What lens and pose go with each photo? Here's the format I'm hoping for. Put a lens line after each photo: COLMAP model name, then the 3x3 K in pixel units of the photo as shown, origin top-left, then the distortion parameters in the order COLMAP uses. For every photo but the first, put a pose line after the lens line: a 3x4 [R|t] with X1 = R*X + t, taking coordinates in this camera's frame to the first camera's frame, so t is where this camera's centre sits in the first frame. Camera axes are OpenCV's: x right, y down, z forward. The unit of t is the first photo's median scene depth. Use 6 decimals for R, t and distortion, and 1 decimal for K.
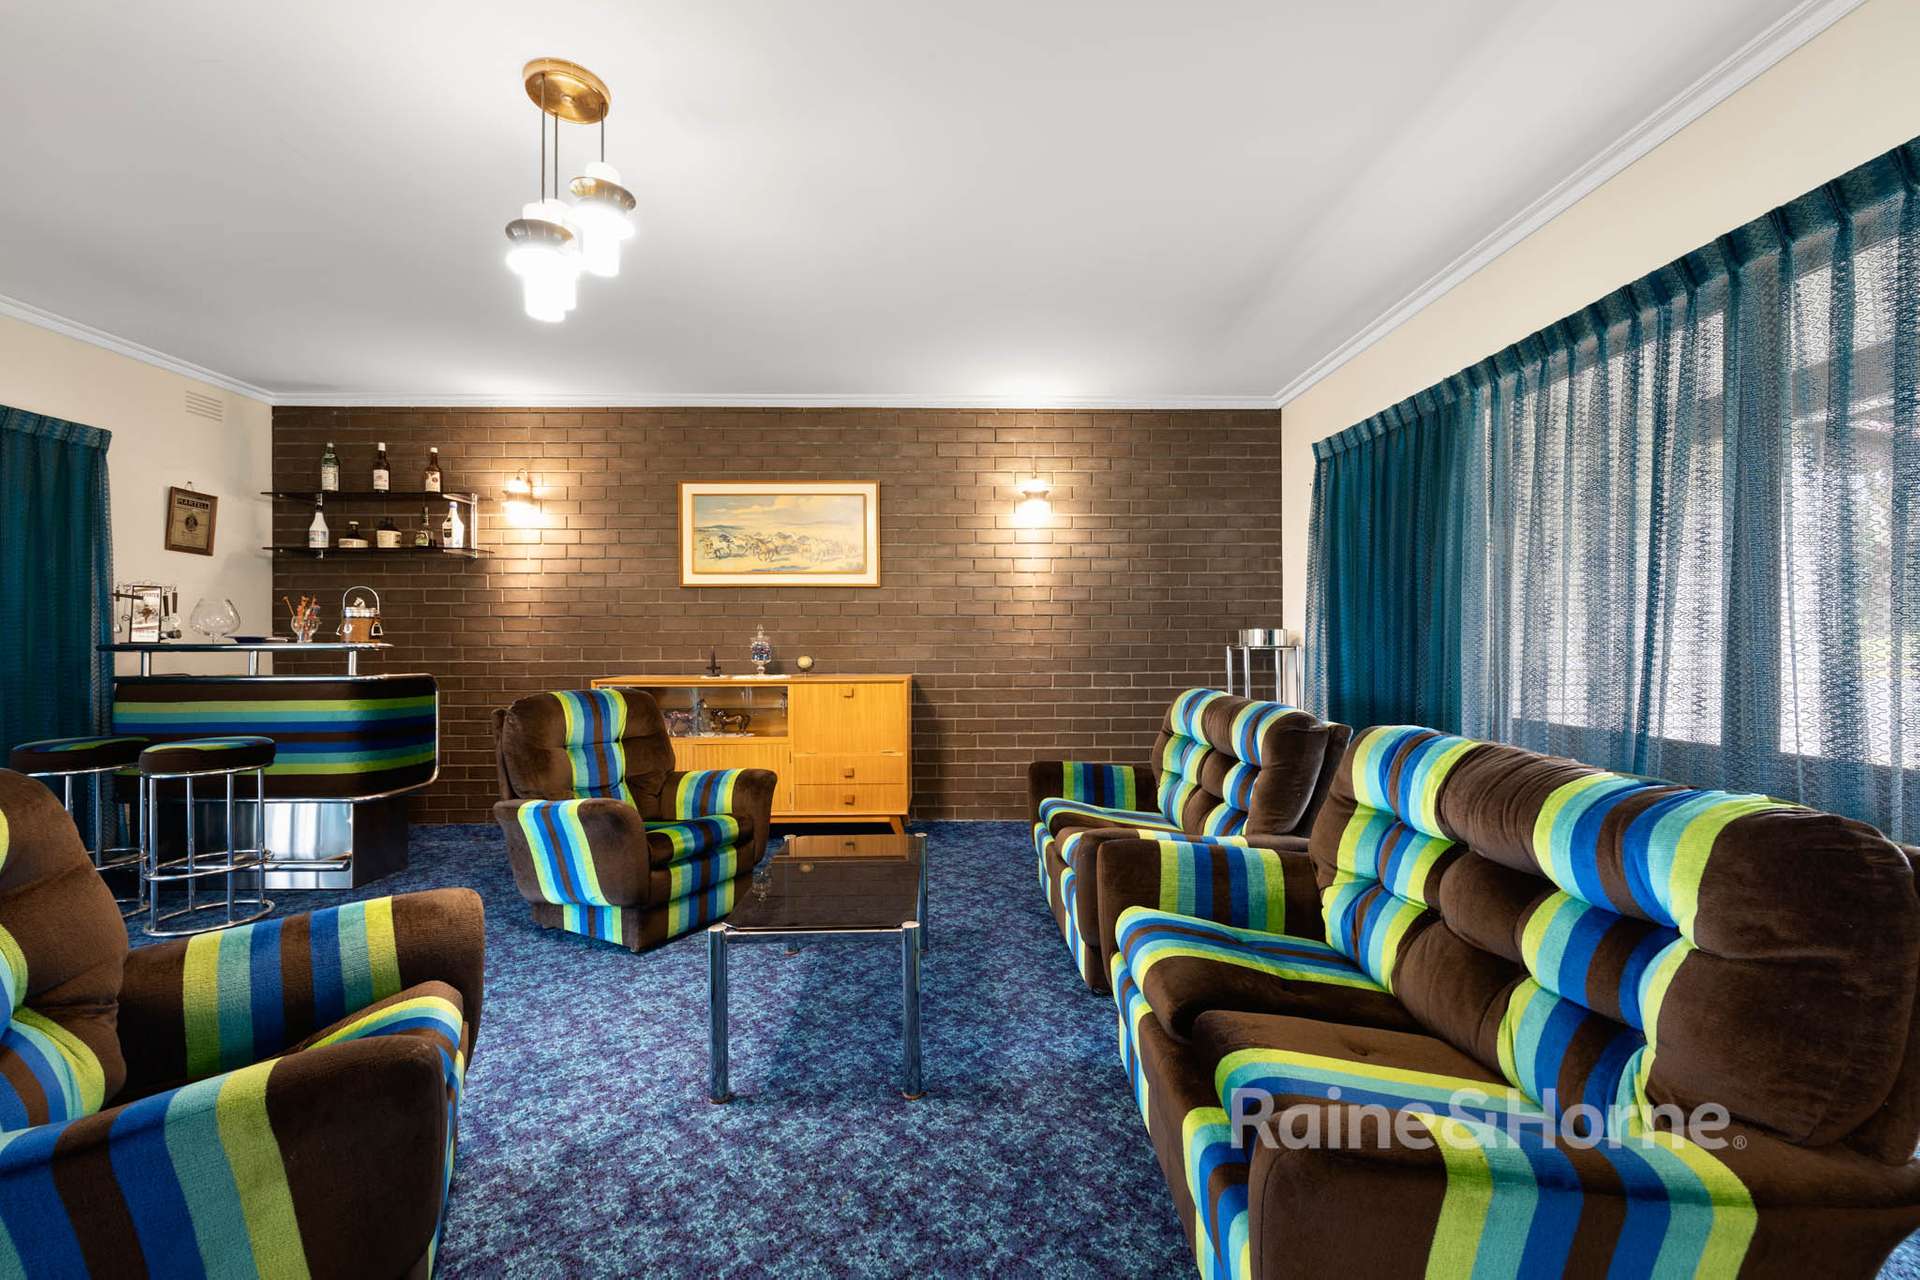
lens RADIAL K [[774.3, 0, 960.0], [0, 774.3, 640.0], [0, 0, 1]] dist [-0.002800, -0.000232]
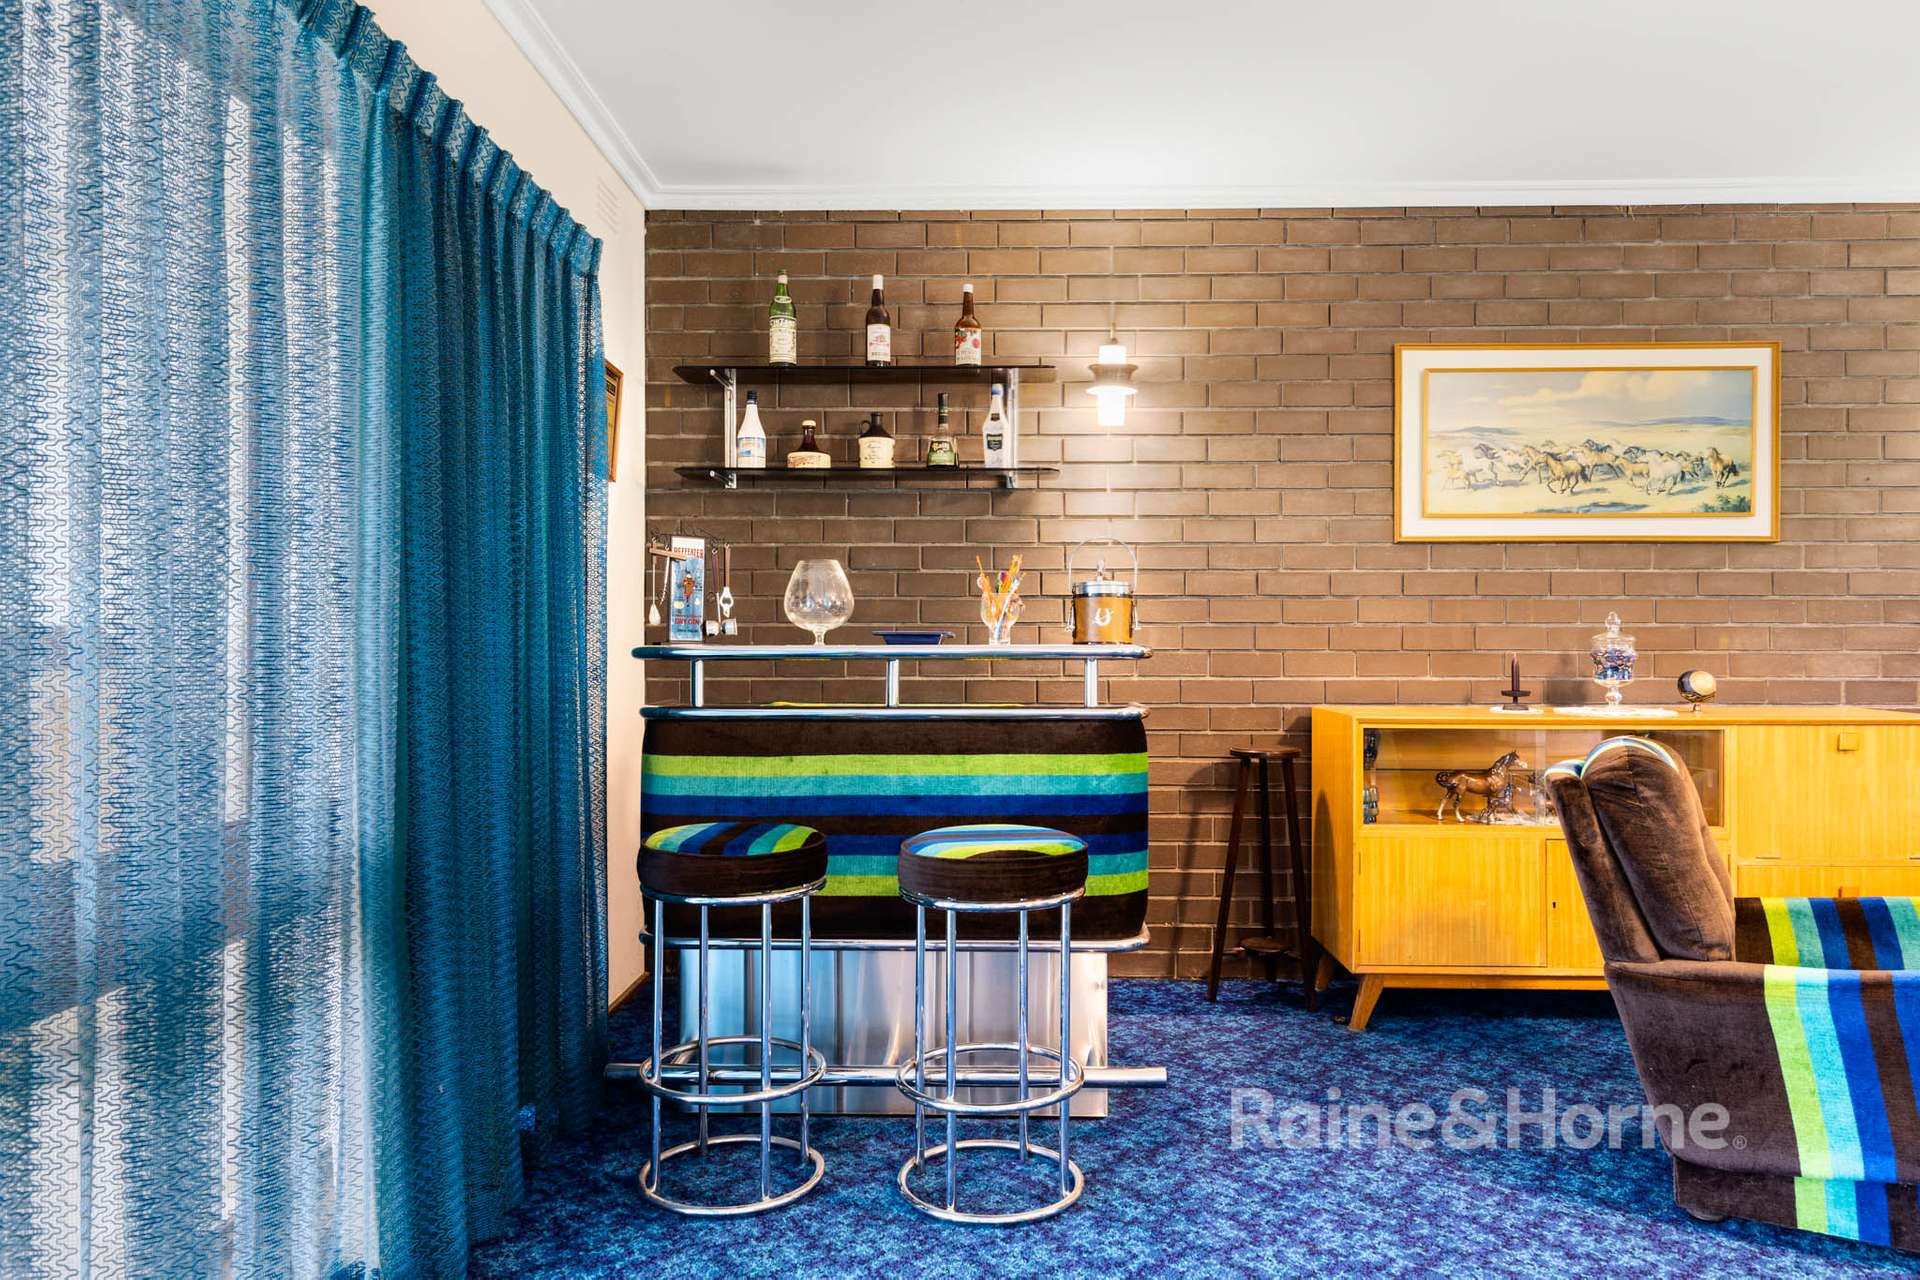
lens RADIAL K [[1289.1, 0, 960.0], [0, 1289.1, 640.0], [0, 0, 1]] dist [-0.001753, 0.031144]
pose [[0.999595, 0.002800, -0.028329, -0.641806], [-0.002834, 0.999995, -0.001140, 0.001290], [0.028326, 0.001220, 0.999598, 0.097051]]
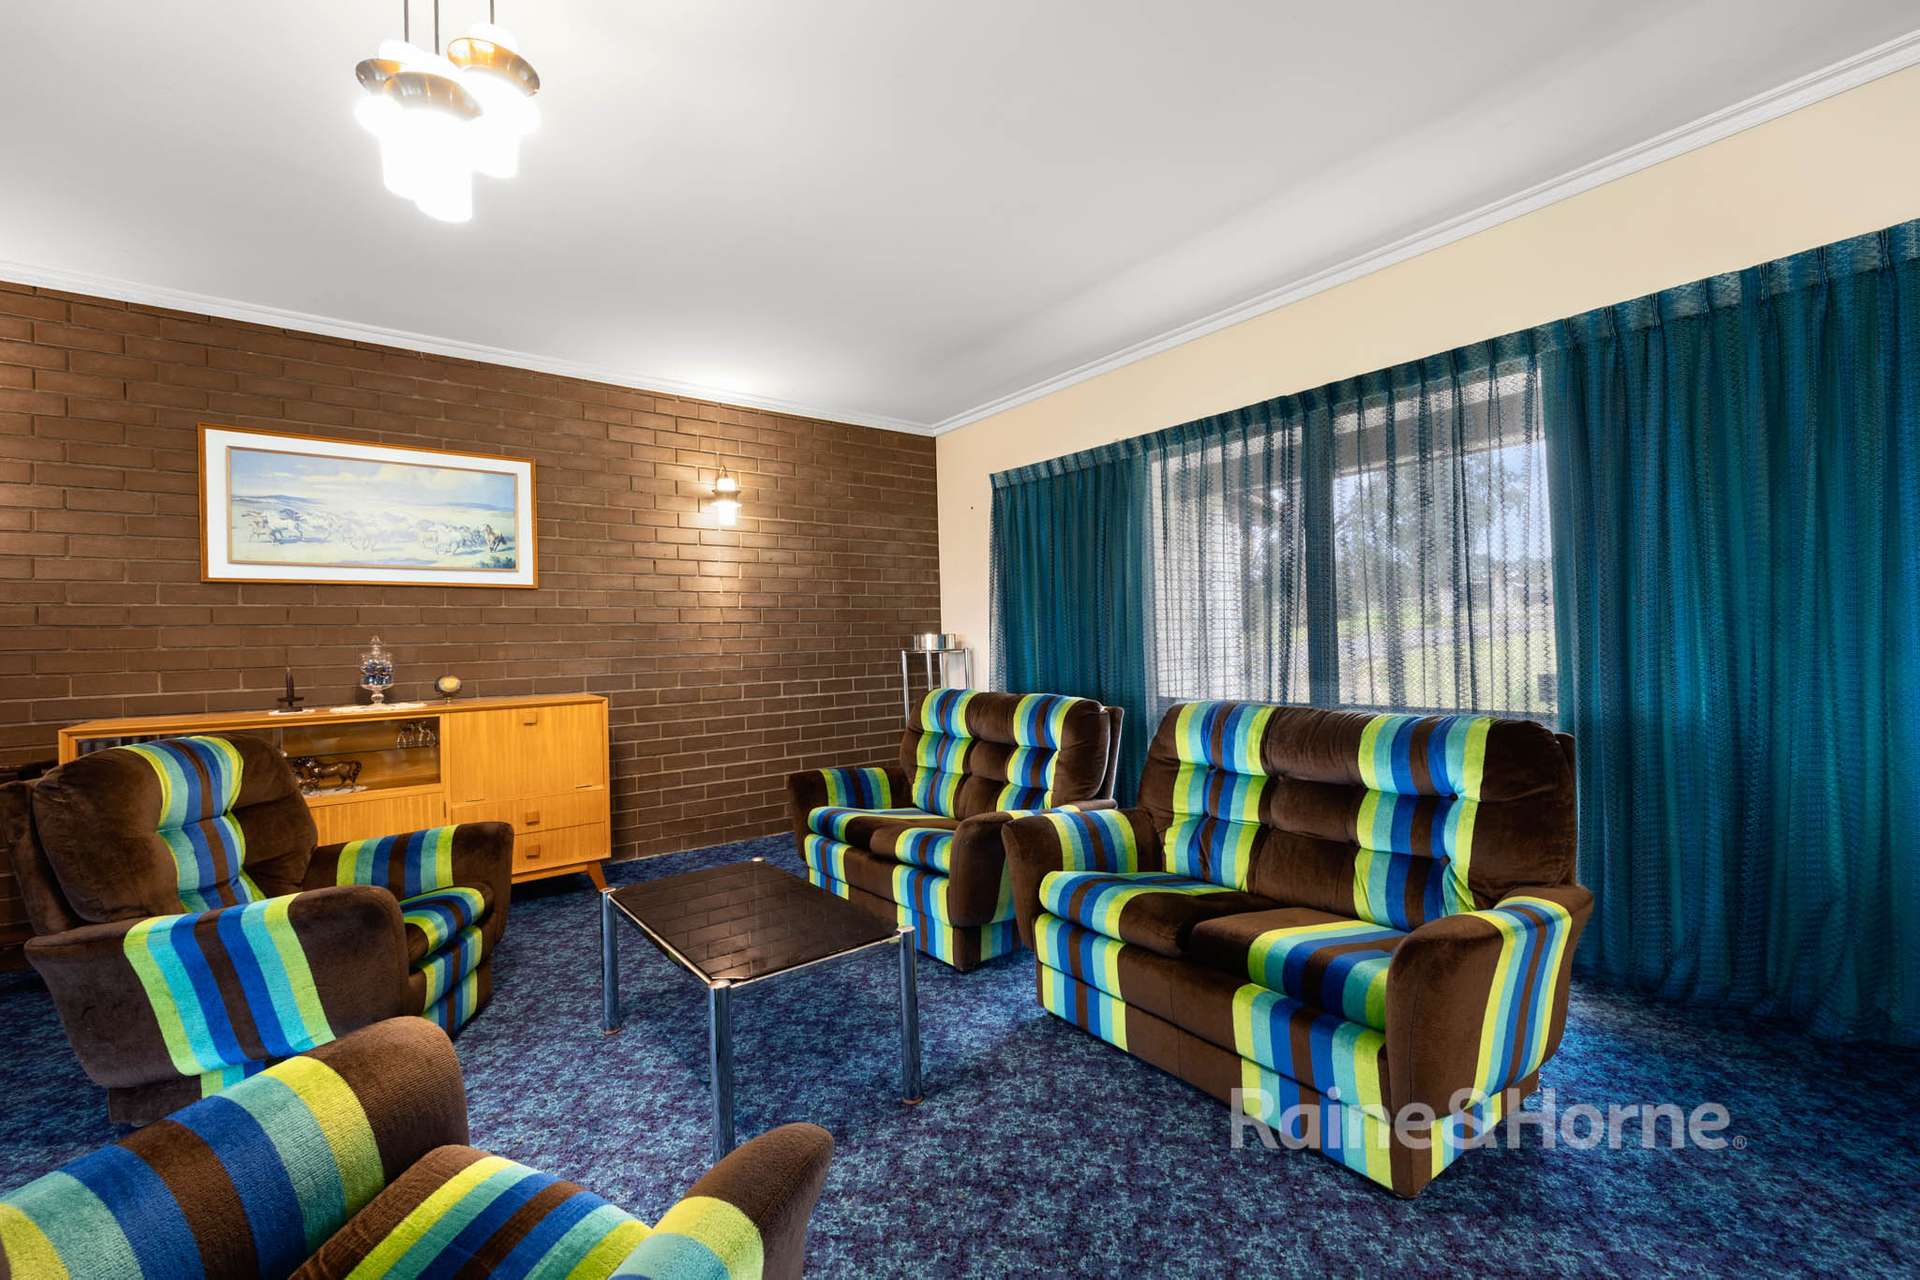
lens RADIAL K [[810.0, 0, 968.9], [0, 810.0, 632.0], [0, 0, 1]] dist [-0.001238, 0.004547]
pose [[0.800197, -0.009900, 0.599656, -0.254001], [0.023475, 0.999615, -0.014823, 0.000620], [-0.599278, 0.025938, 0.800121, 0.042622]]
